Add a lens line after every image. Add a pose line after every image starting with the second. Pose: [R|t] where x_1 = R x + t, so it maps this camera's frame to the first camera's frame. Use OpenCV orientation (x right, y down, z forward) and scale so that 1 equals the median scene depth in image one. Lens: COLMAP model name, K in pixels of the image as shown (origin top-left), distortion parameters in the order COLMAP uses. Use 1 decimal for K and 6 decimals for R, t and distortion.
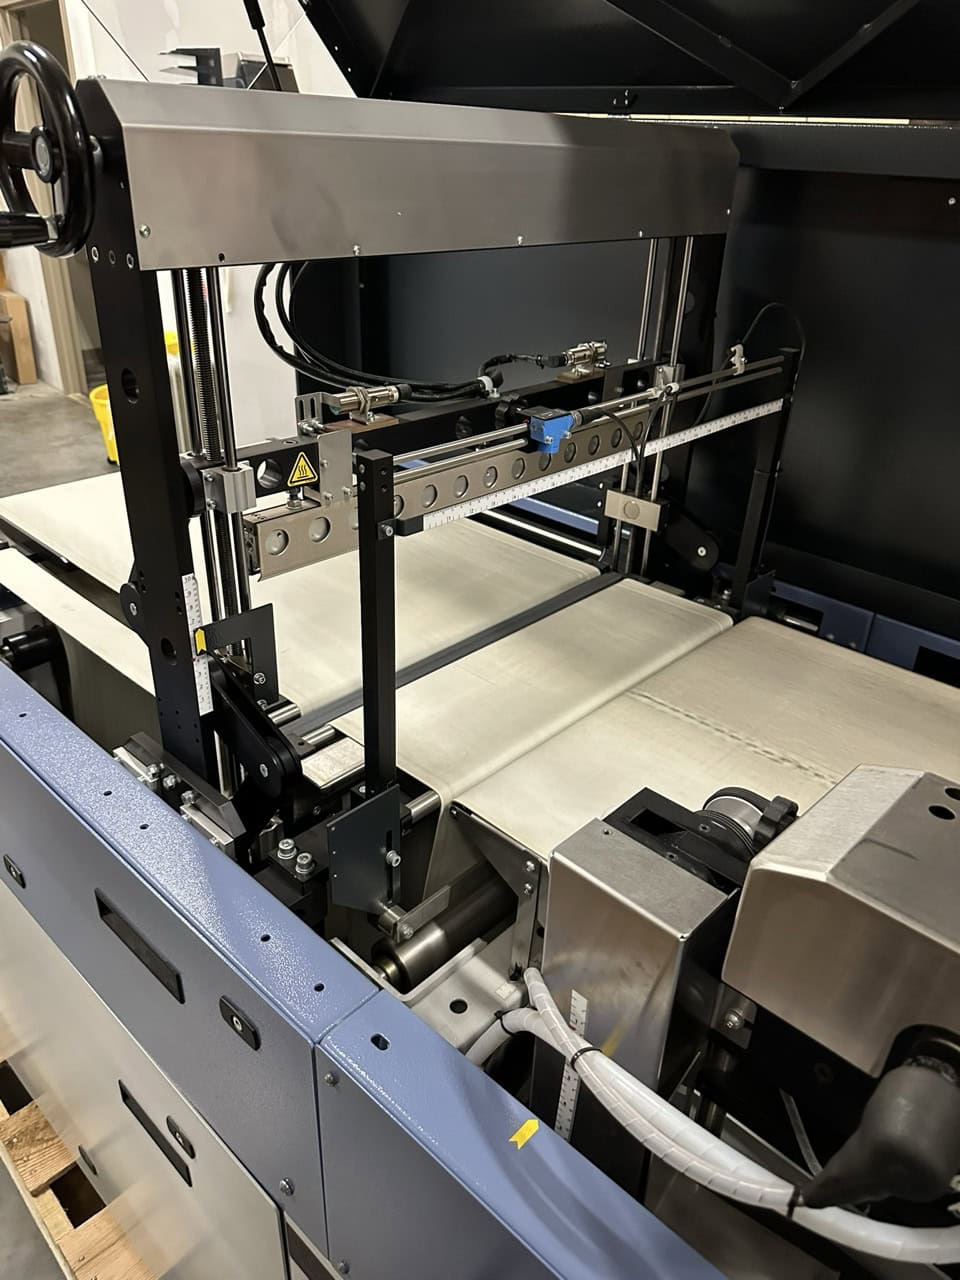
lens RADIAL K [[910.7, 0, 479.2], [0, 910.7, 646.7], [0, 0, 1]] dist [-0.012336, -0.003291]
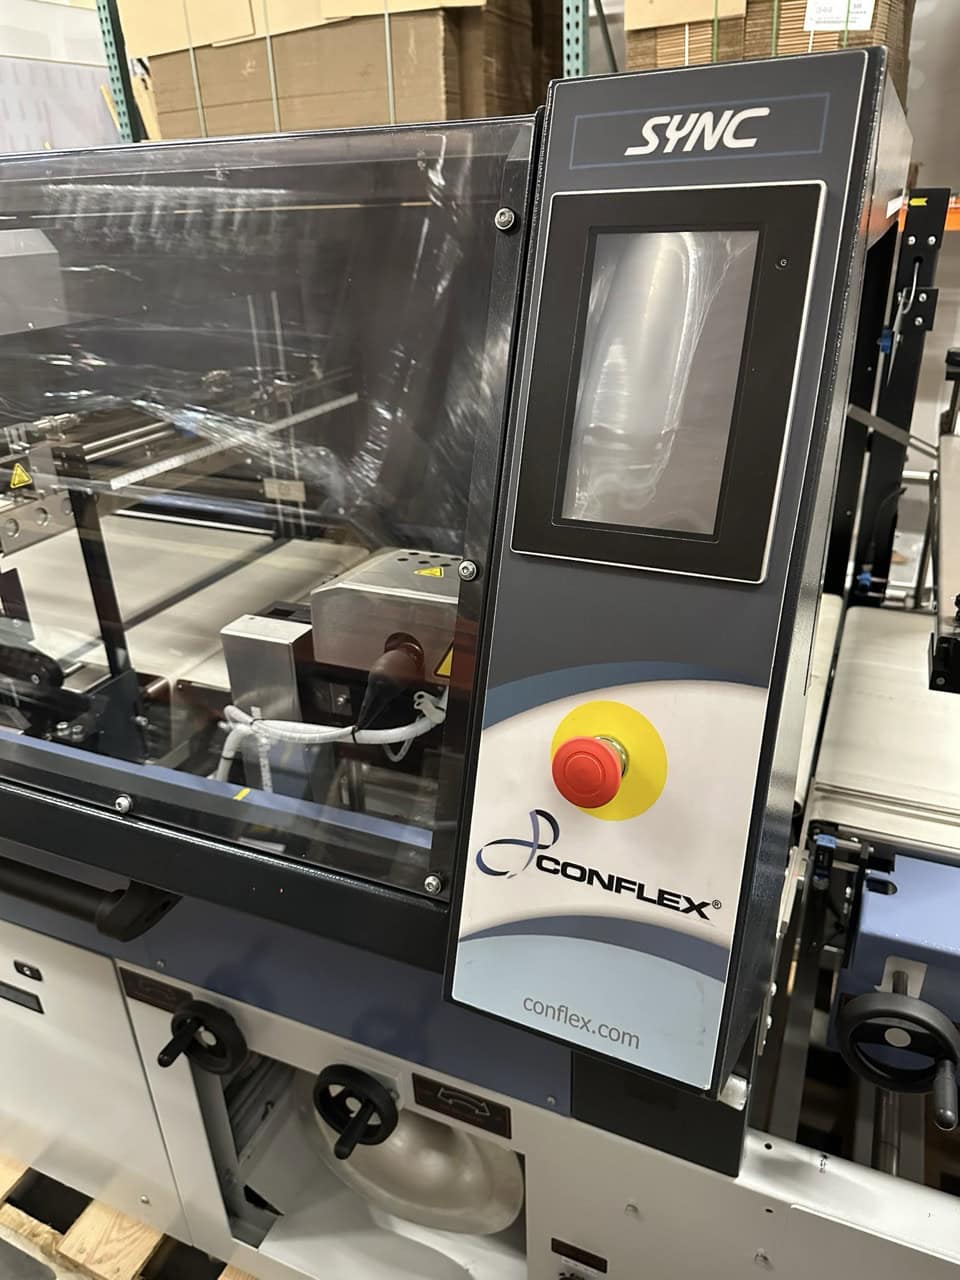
lens RADIAL K [[910.7, 0, 484.0], [0, 910.7, 635.5], [0, 0, 1]] dist [-0.012336, -0.003291]
pose [[0.939459, -0.208749, 0.271735, 0.050338], [0.225265, 0.973813, -0.030711, 0.251329], [-0.258209, 0.090064, 0.961882, -0.525782]]
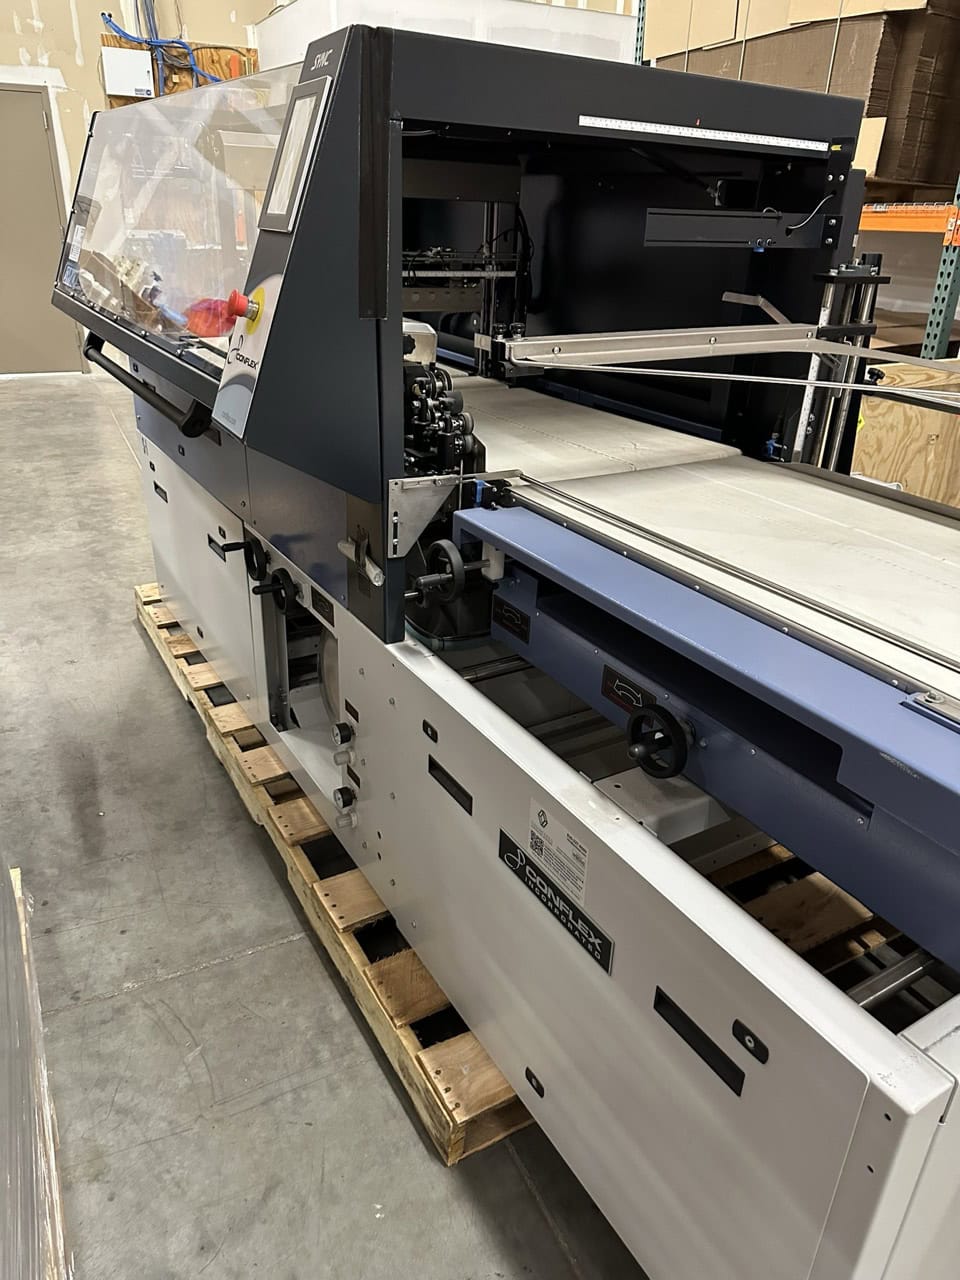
lens RADIAL K [[910.7, 0, 479.4], [0, 910.7, 638.3], [0, 0, 1]] dist [-0.012336, -0.003291]
pose [[0.963550, 0.108539, -0.244520, 1.085459], [-0.126454, 0.990231, -0.058753, 0.928185], [0.235754, 0.087532, 0.967863, -1.349929]]
